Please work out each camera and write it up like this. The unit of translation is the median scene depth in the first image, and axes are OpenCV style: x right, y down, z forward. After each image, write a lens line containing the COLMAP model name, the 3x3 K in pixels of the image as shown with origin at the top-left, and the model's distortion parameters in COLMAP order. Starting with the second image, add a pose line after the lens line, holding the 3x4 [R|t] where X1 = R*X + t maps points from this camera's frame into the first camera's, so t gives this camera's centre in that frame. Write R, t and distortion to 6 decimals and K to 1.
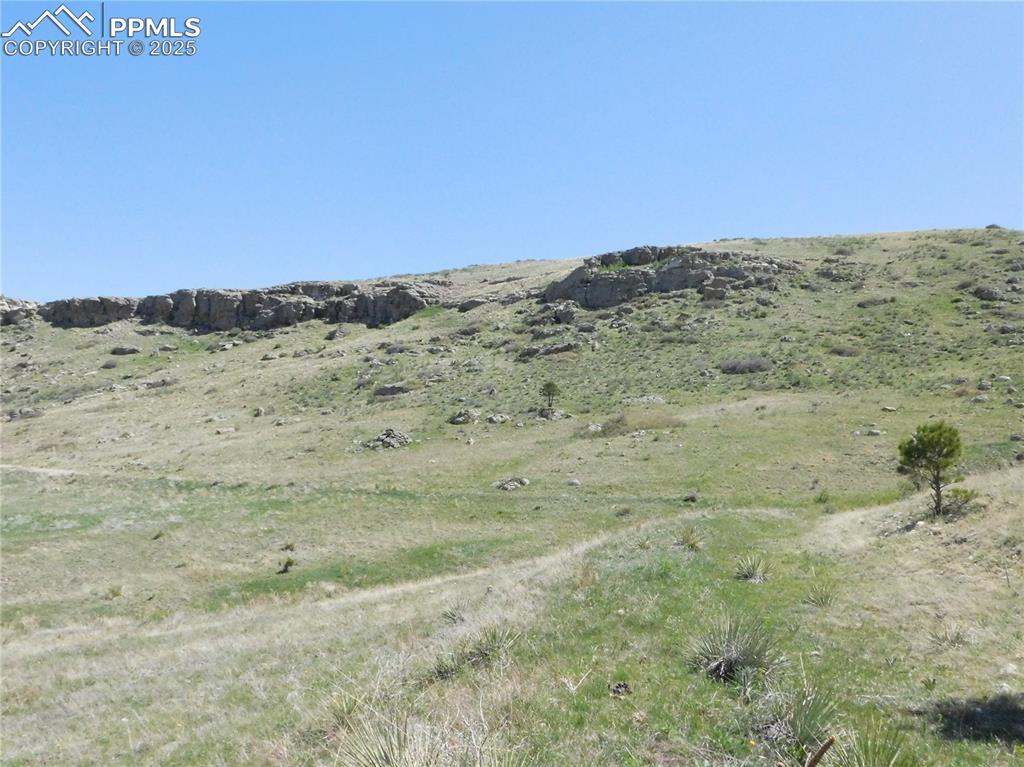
lens RADIAL K [[1090.4, 0, 525.7], [0, 1090.4, 385.9], [0, 0, 1]] dist [0.015685, 0.000000]
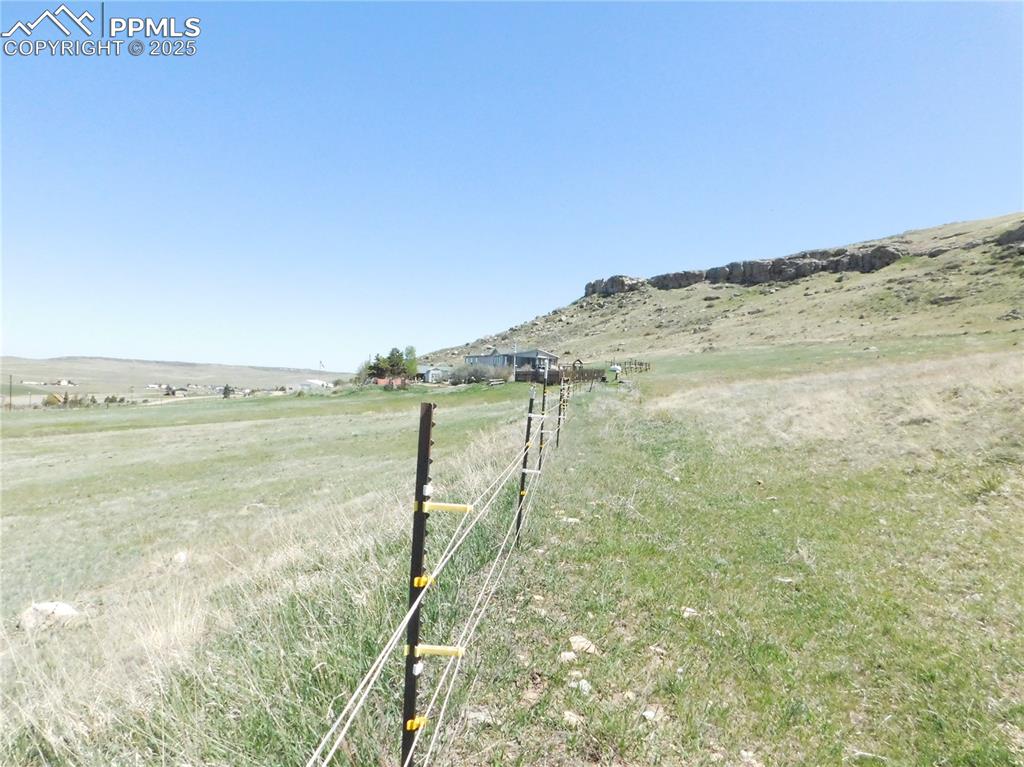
lens RADIAL K [[688.2, 0, 516.6], [0, 688.2, 383.3], [0, 0, 1]] dist [-0.064493, 0.057011]
pose [[0.899970, -0.023924, -0.435295, -0.218056], [0.056235, 0.996522, 0.061494, 0.026435], [0.432310, -0.079822, 0.898185, -0.218920]]
